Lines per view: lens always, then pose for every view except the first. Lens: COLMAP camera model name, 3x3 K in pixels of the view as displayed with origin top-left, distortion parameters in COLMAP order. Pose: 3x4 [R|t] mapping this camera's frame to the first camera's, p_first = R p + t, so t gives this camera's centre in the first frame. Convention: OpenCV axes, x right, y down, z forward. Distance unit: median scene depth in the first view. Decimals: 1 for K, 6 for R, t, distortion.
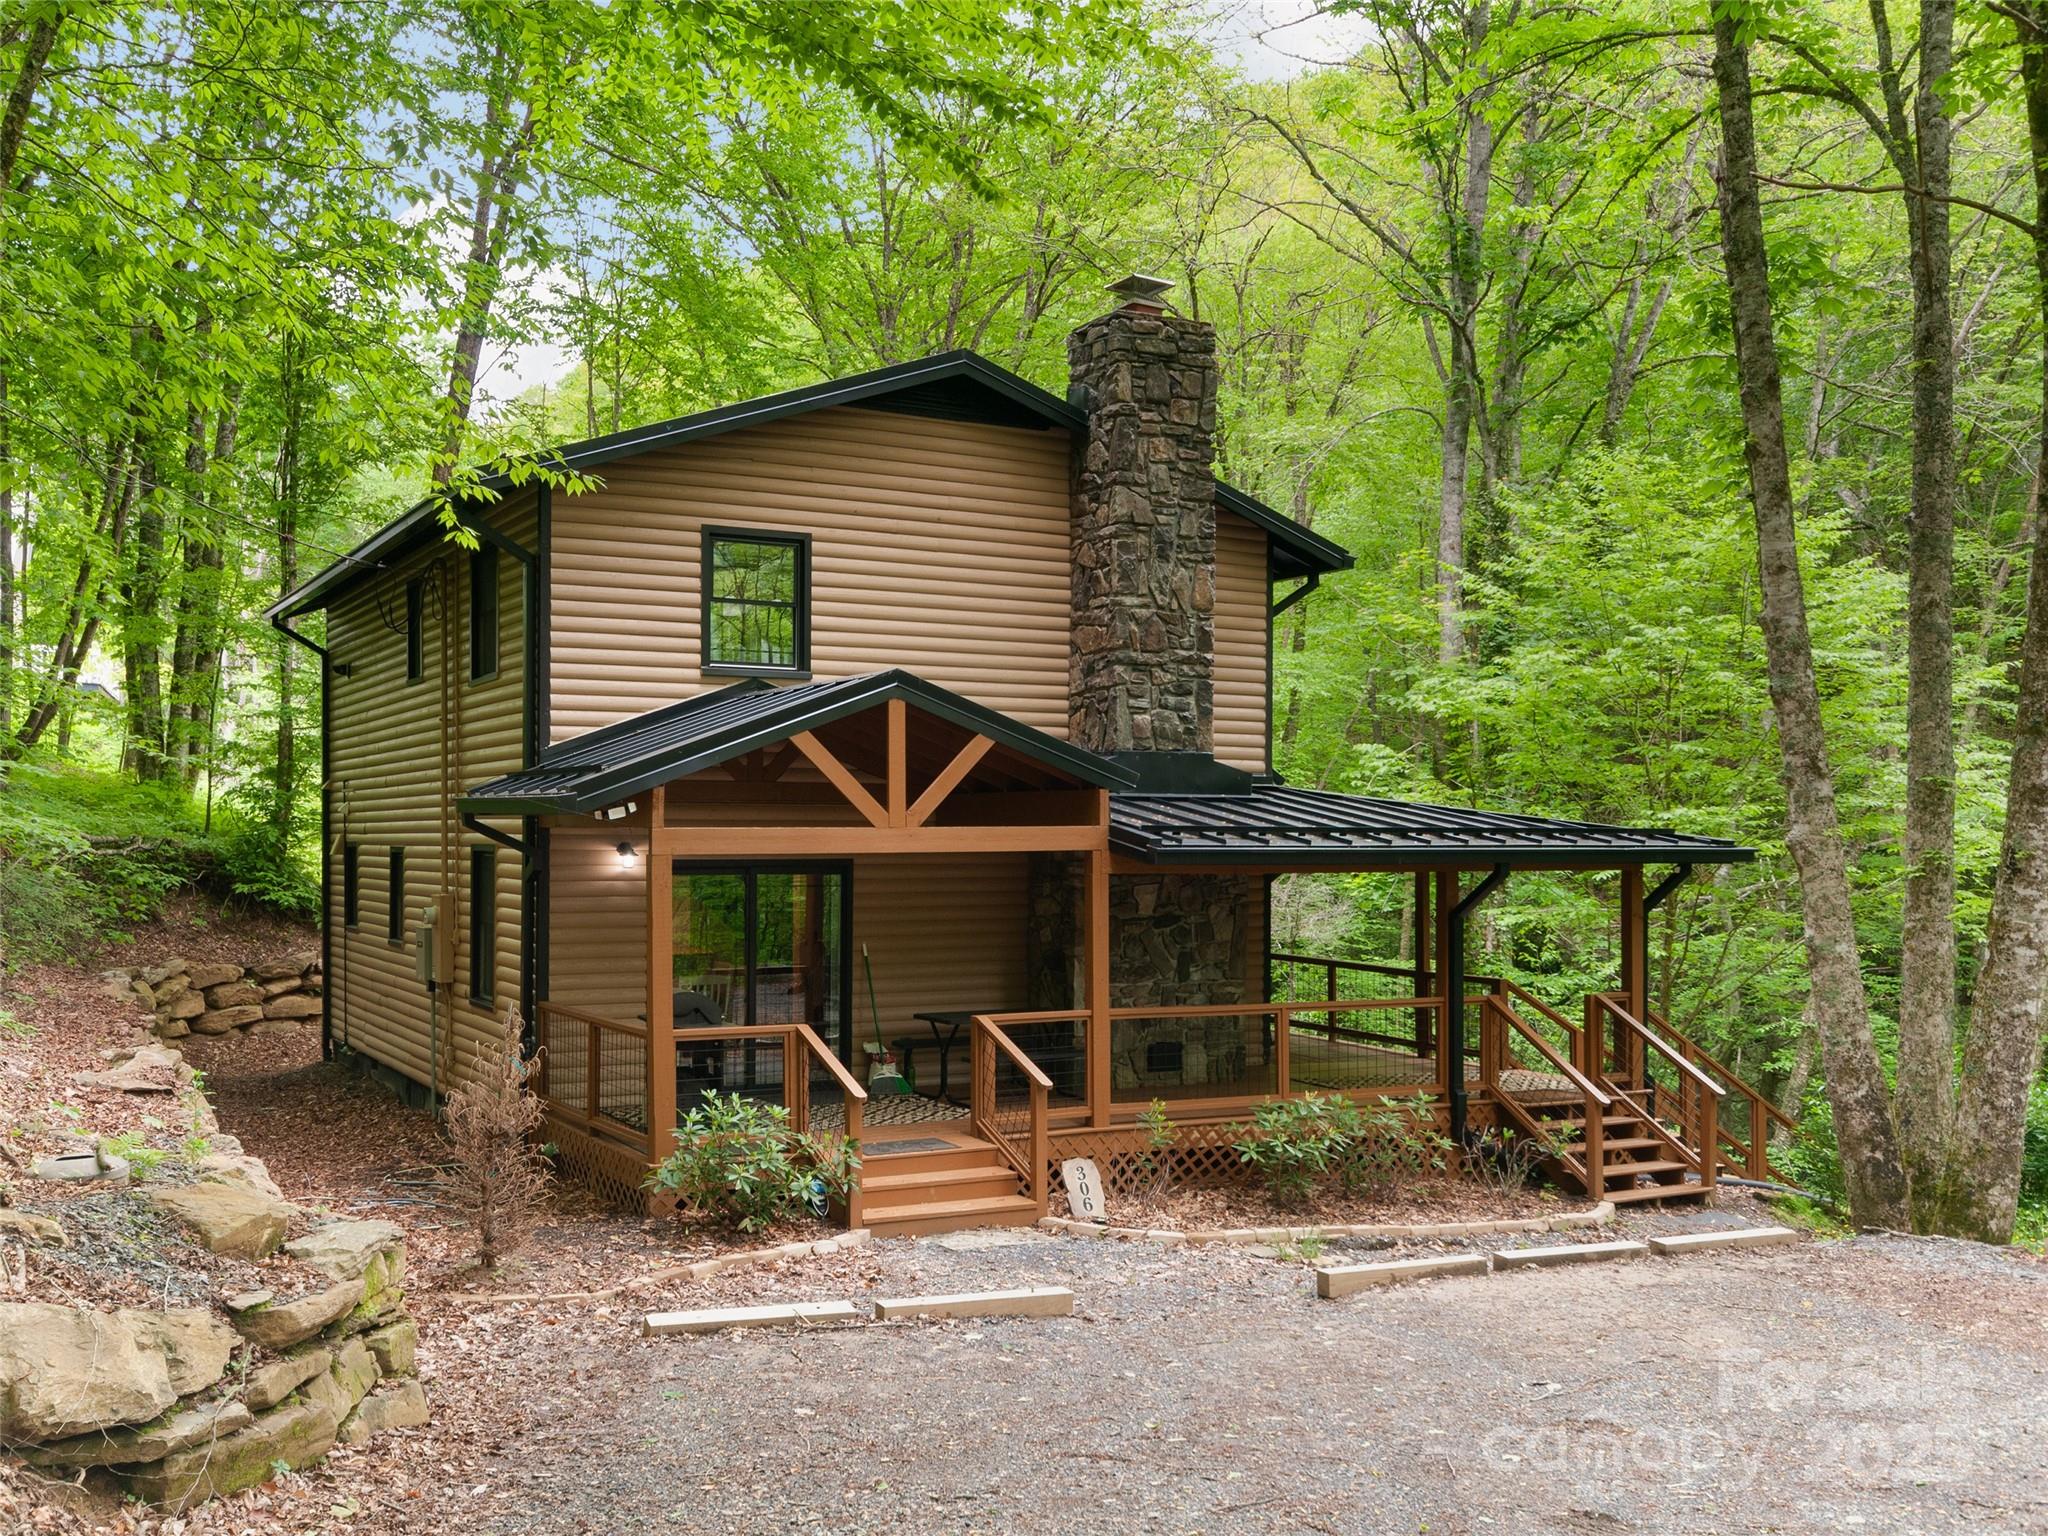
lens RADIAL K [[1780.5, 0, 1063.1], [0, 1780.5, 889.9], [0, 0, 1]] dist [-0.001761, -0.012158]
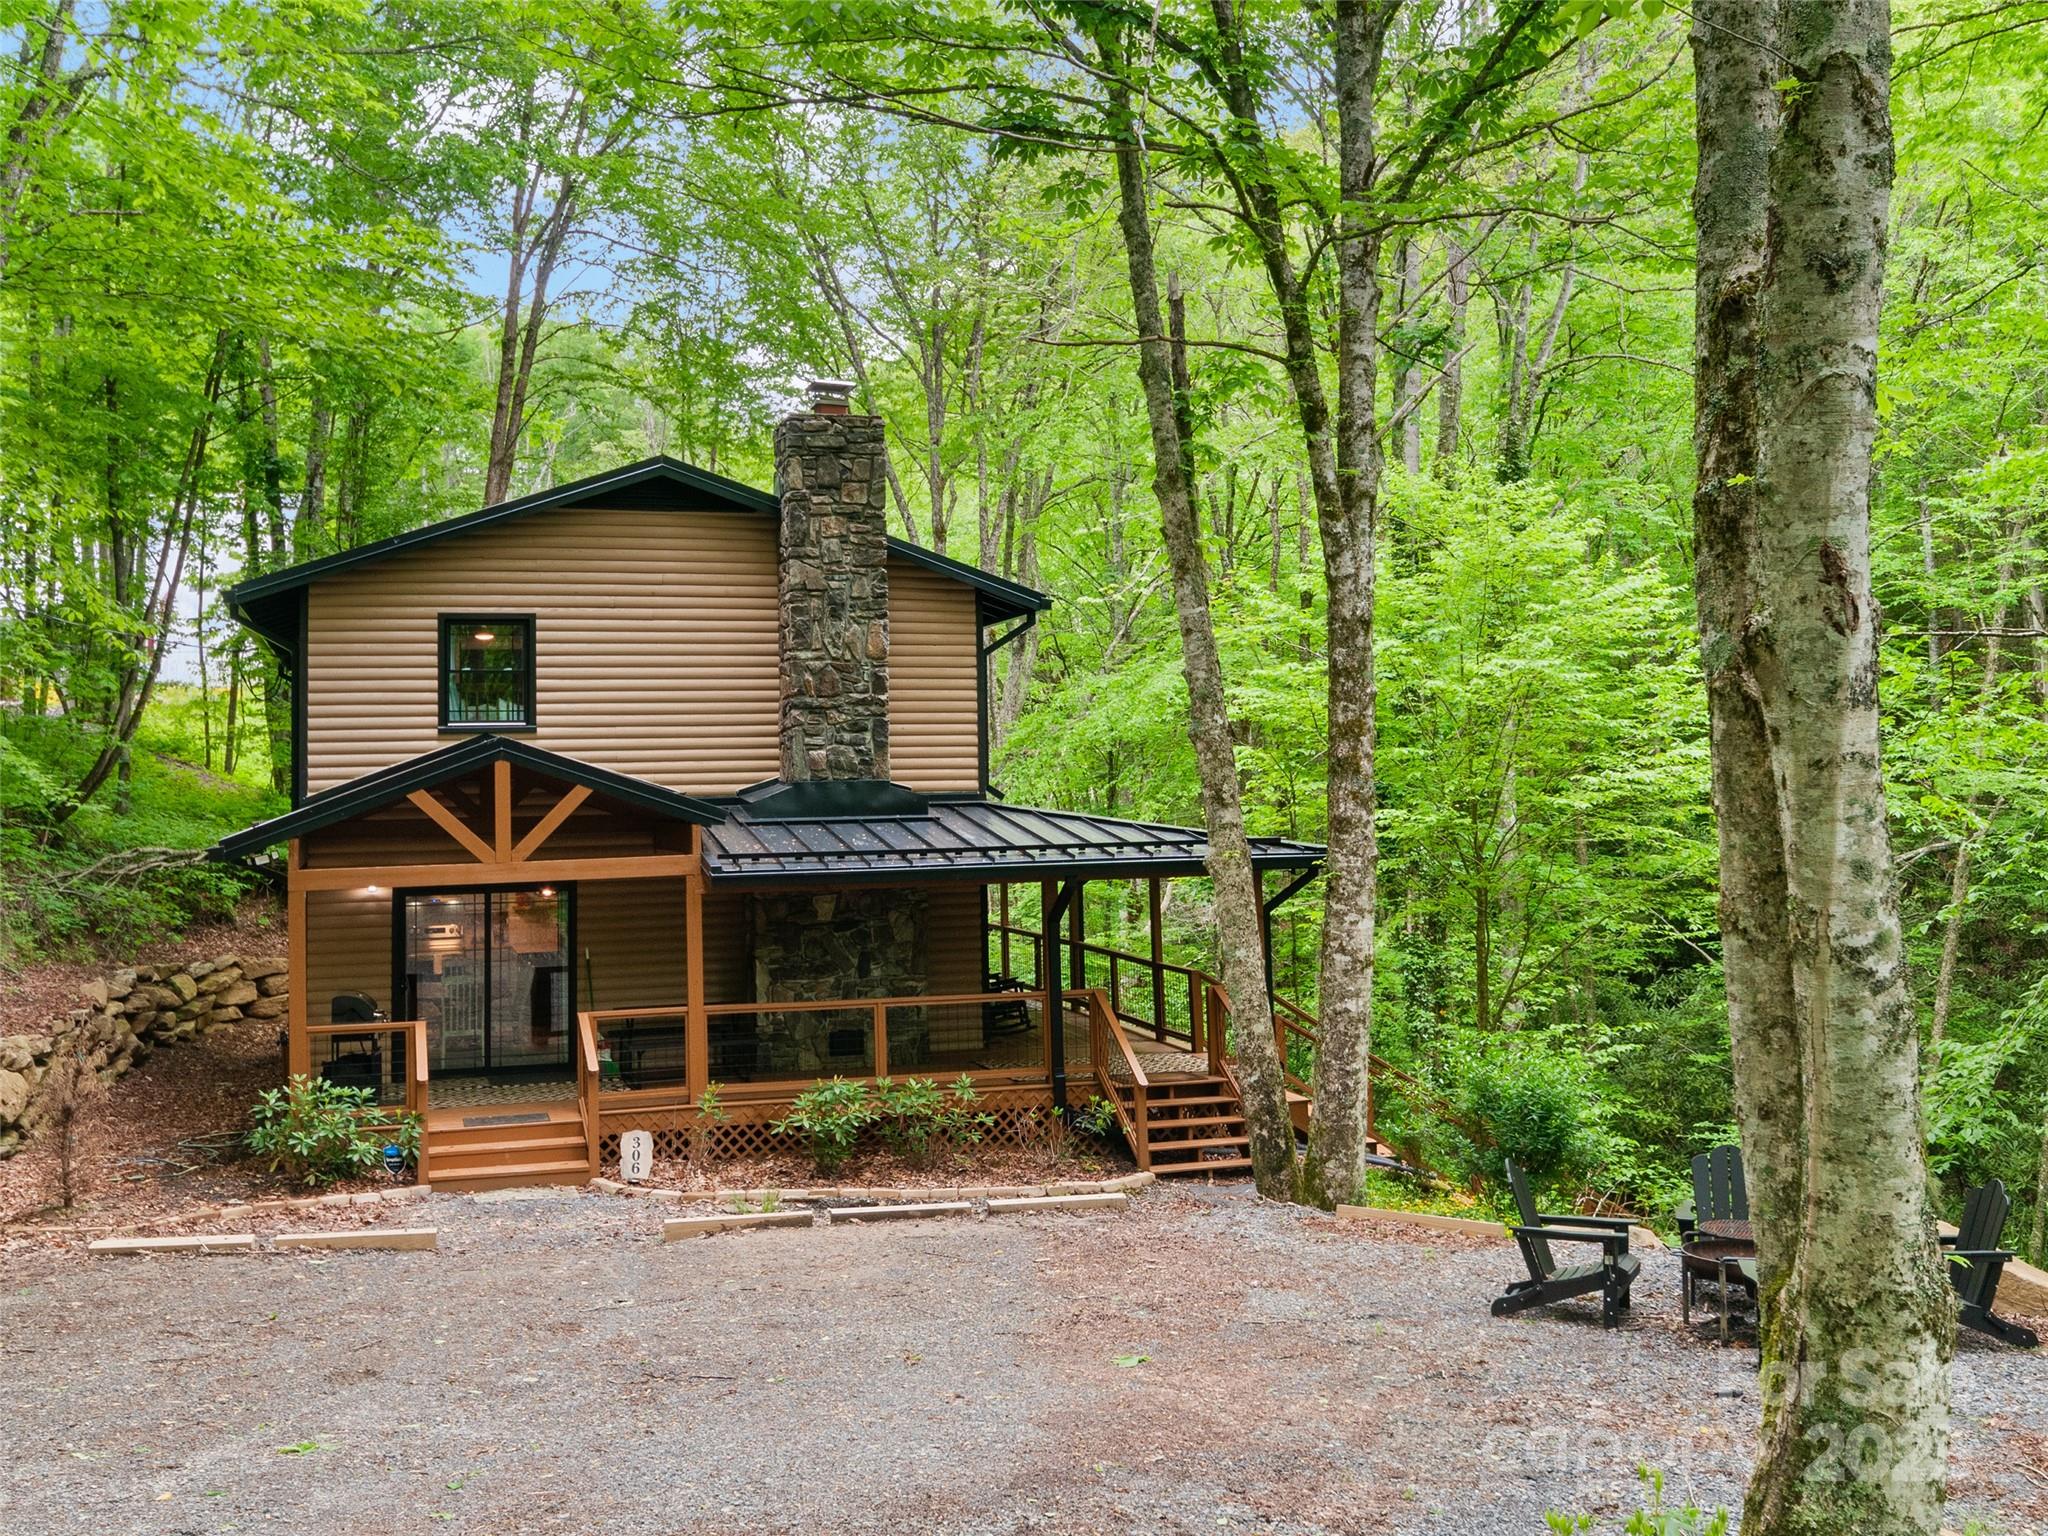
lens RADIAL K [[1780.5, 0, 1022.4], [0, 1780.5, 760.9], [0, 0, 1]] dist [-0.001761, -0.012158]
pose [[0.985301, -0.027823, -0.168545, 0.379127], [0.018665, 0.998274, -0.055679, -0.023464], [0.169803, 0.051715, 0.984120, -0.137826]]
